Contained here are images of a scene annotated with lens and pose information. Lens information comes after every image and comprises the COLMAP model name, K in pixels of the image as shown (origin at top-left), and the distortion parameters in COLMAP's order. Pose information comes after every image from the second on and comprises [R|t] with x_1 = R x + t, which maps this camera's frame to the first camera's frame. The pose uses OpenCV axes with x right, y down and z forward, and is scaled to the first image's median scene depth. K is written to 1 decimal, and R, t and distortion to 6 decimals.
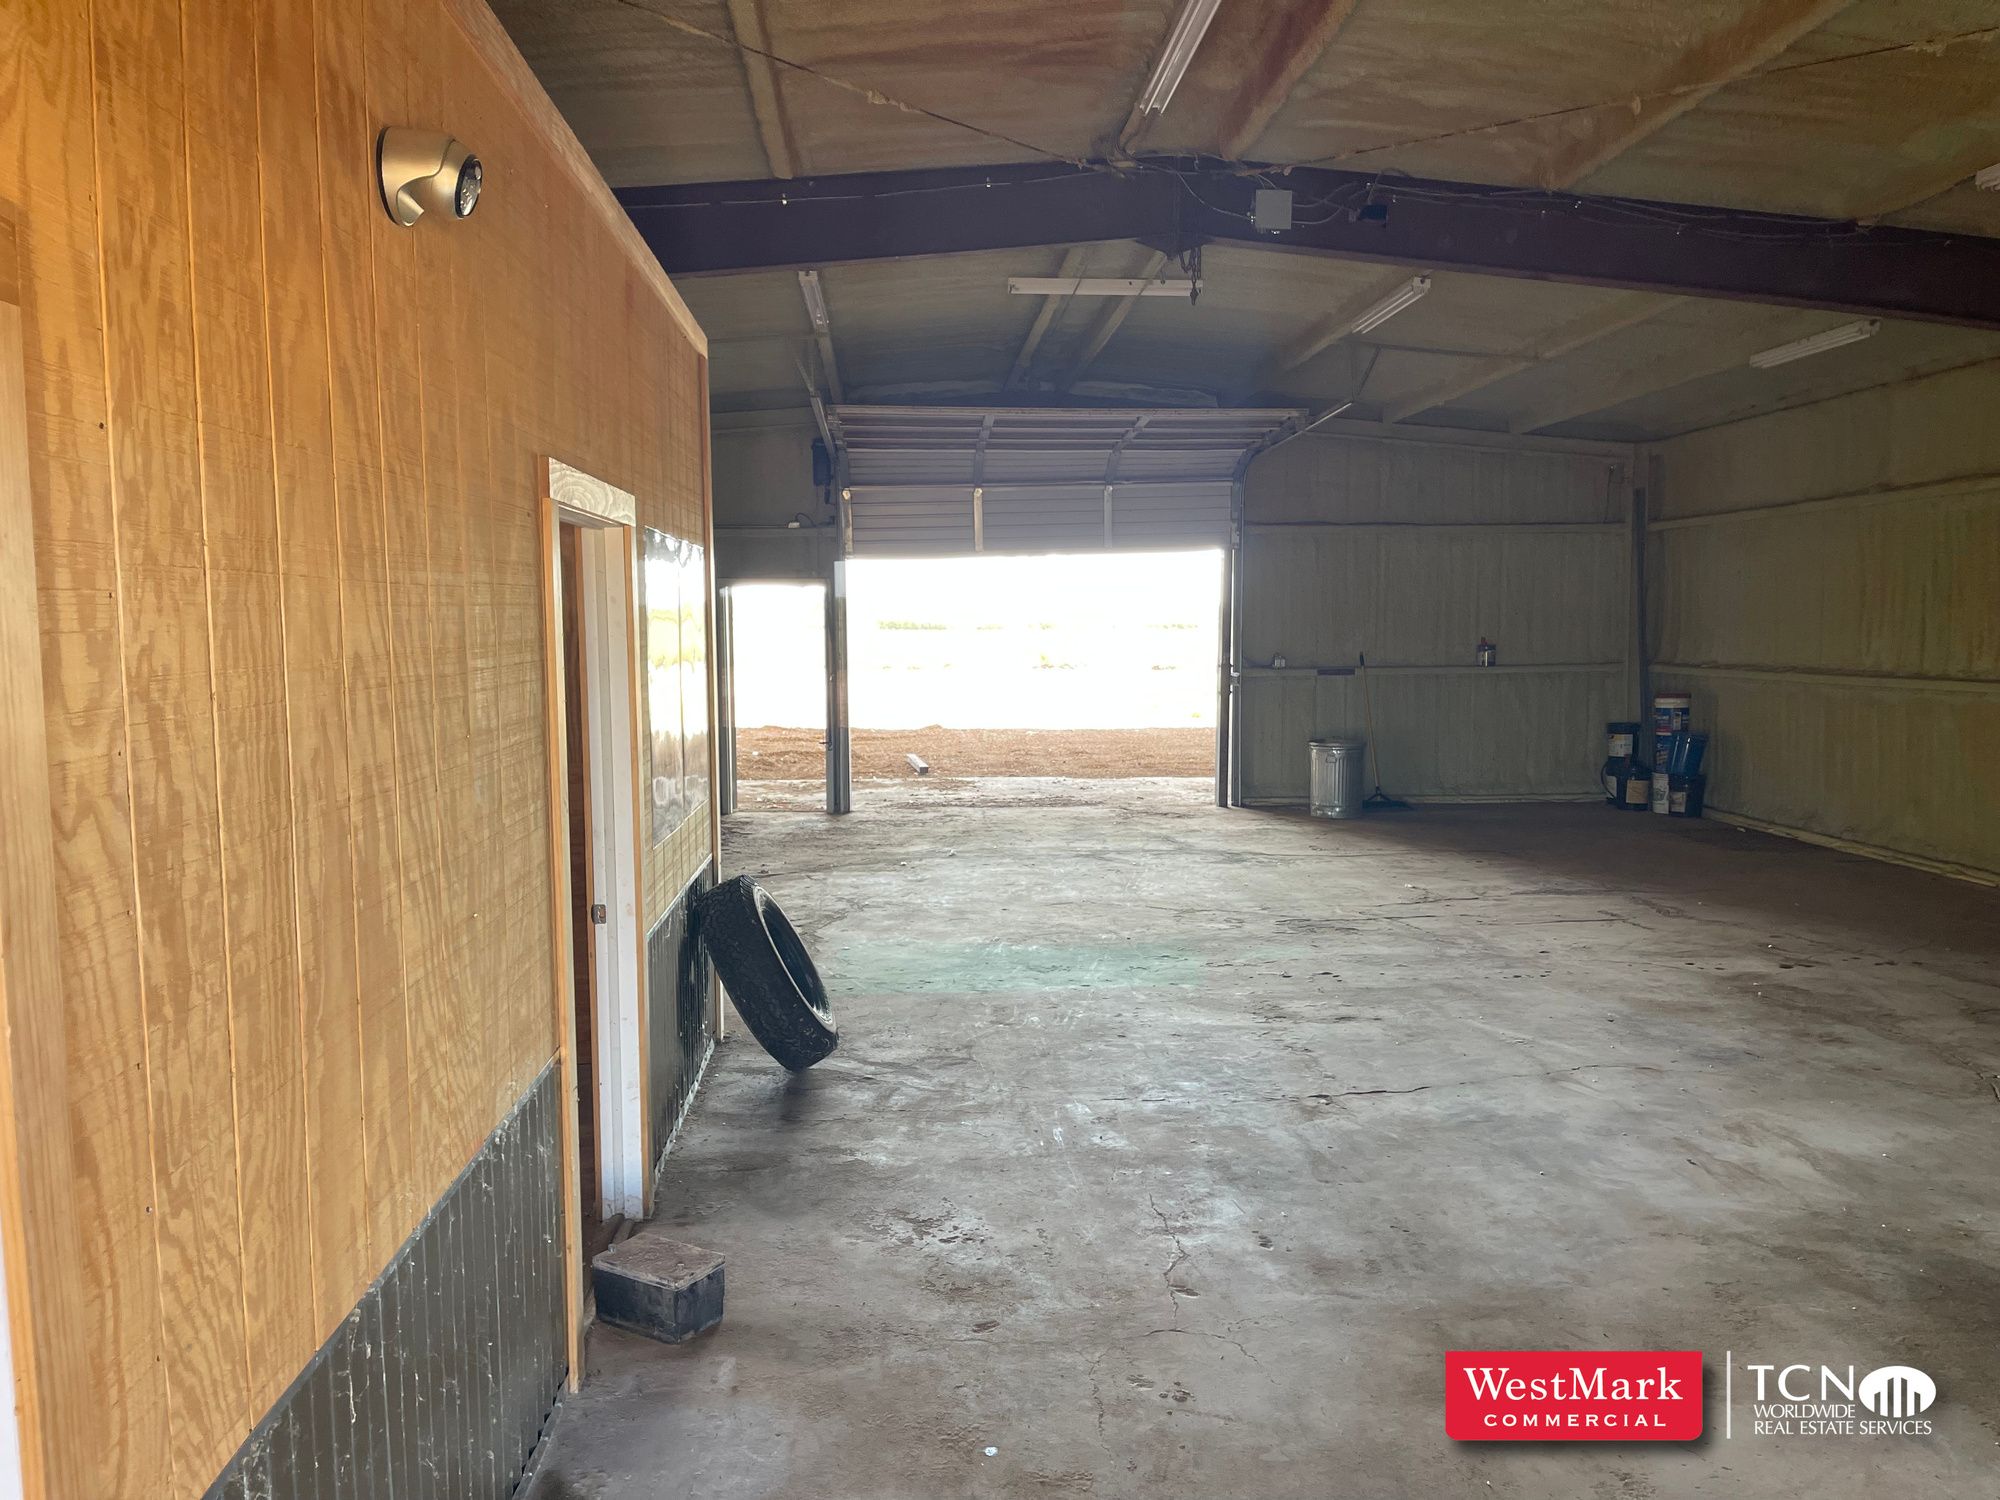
lens RADIAL K [[1499.7, 0, 996.3], [0, 1499.7, 744.3], [0, 0, 1]] dist [0.011471, -0.005386]
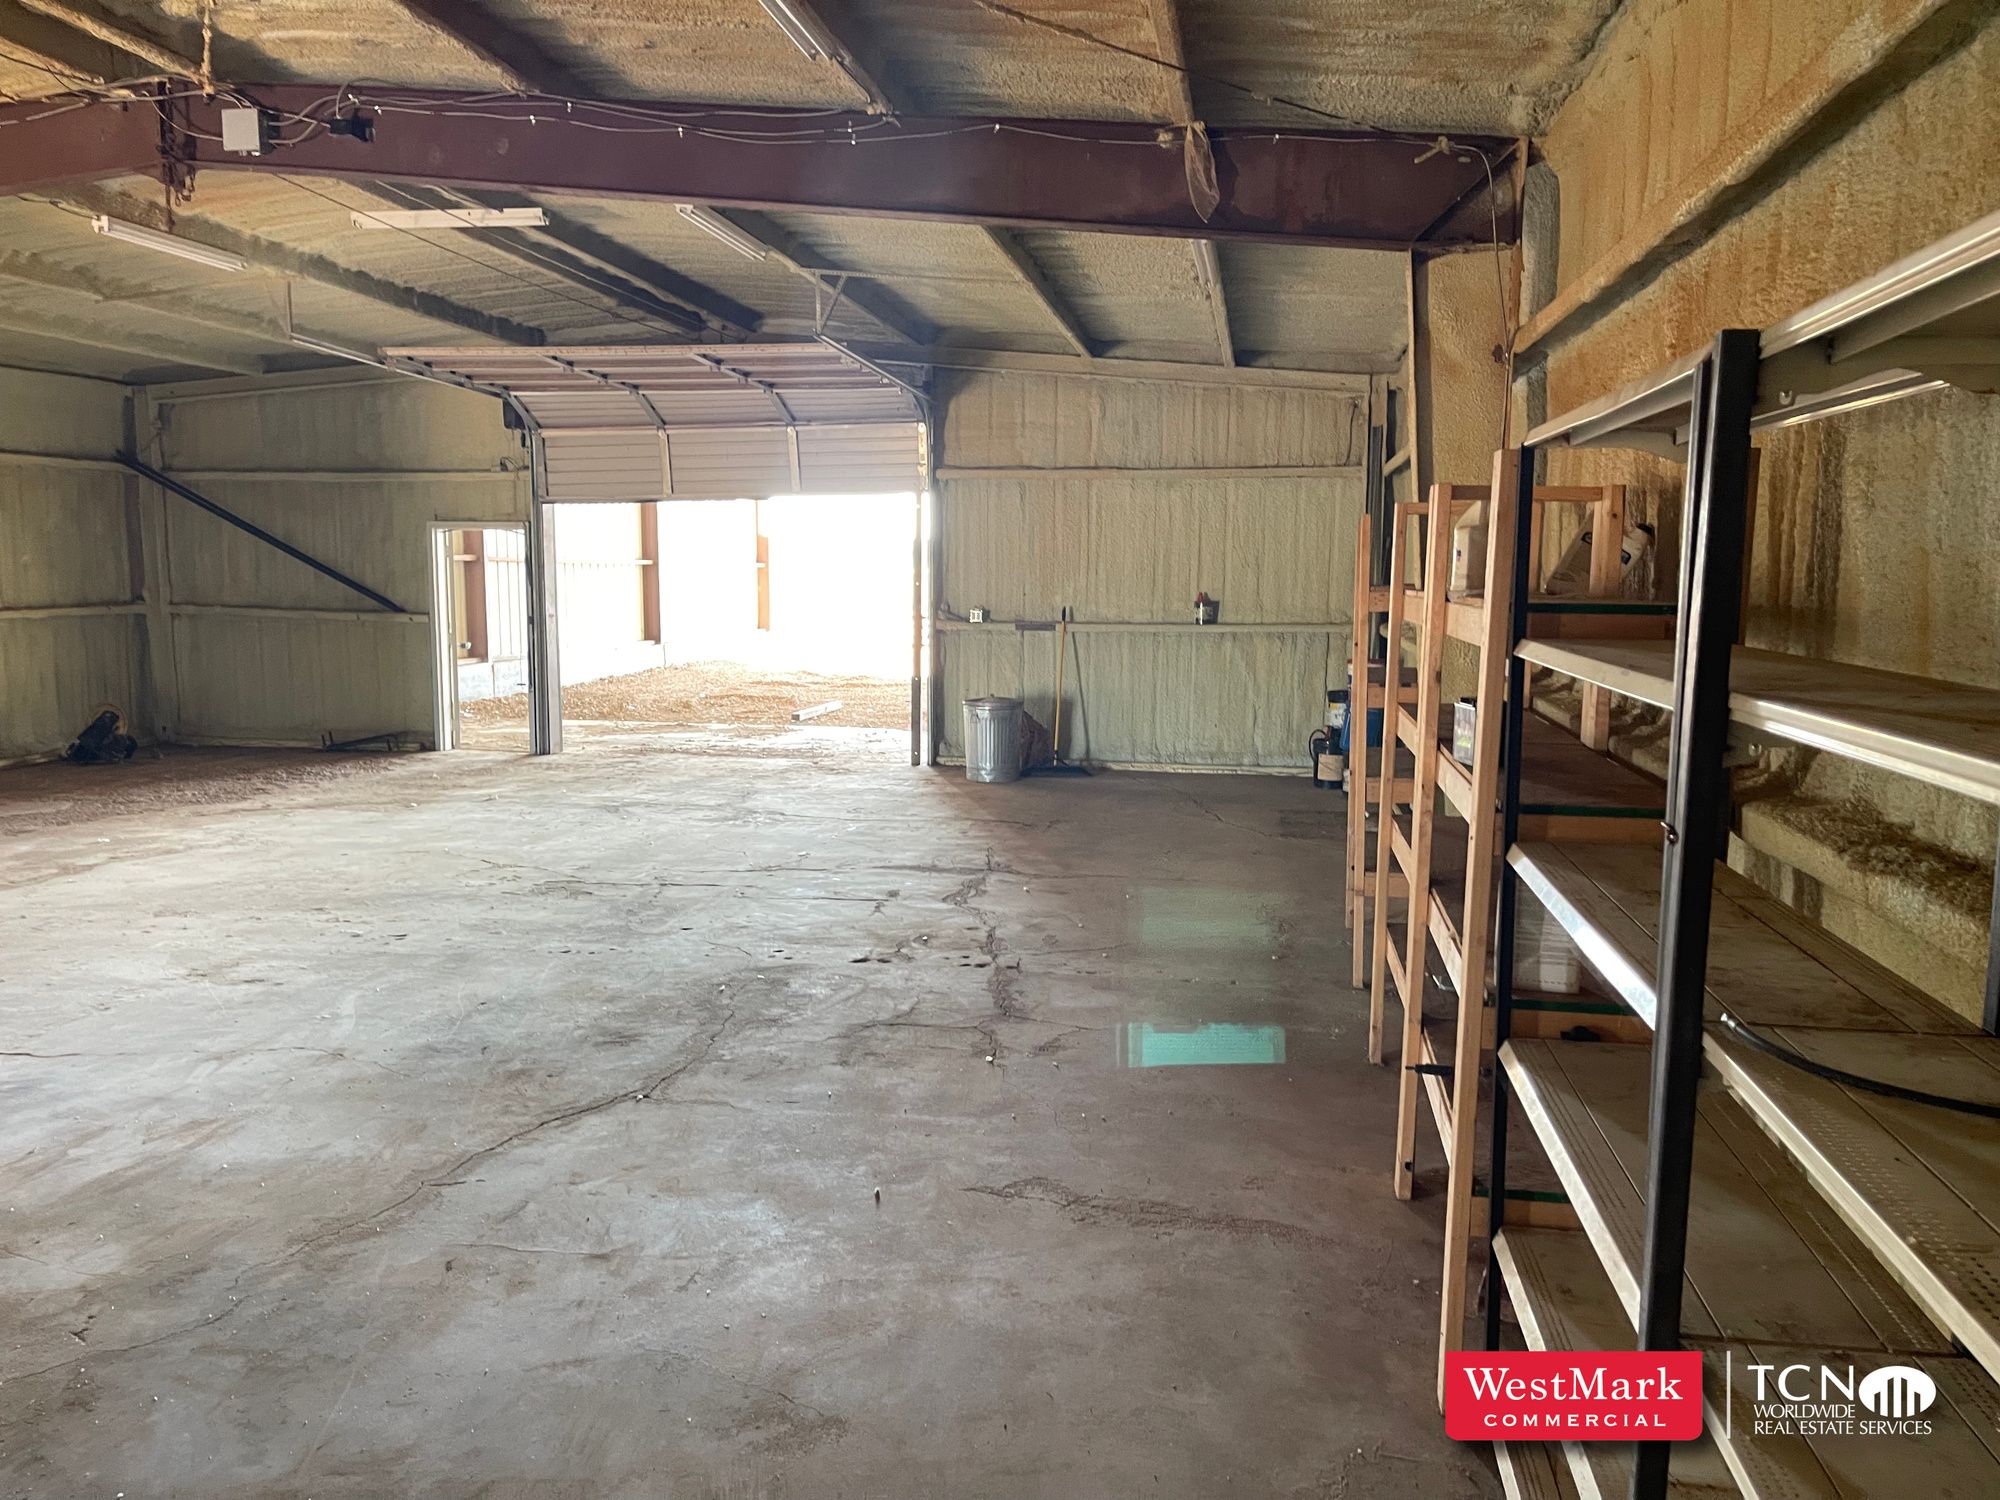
lens RADIAL K [[1499.7, 0, 1002.9], [0, 1499.7, 759.1], [0, 0, 1]] dist [0.011471, -0.005386]
pose [[0.973805, 0.041893, -0.223492, 0.911005], [-0.031978, 0.998345, 0.047805, -0.021025], [0.225125, -0.039406, 0.973533, 0.174605]]
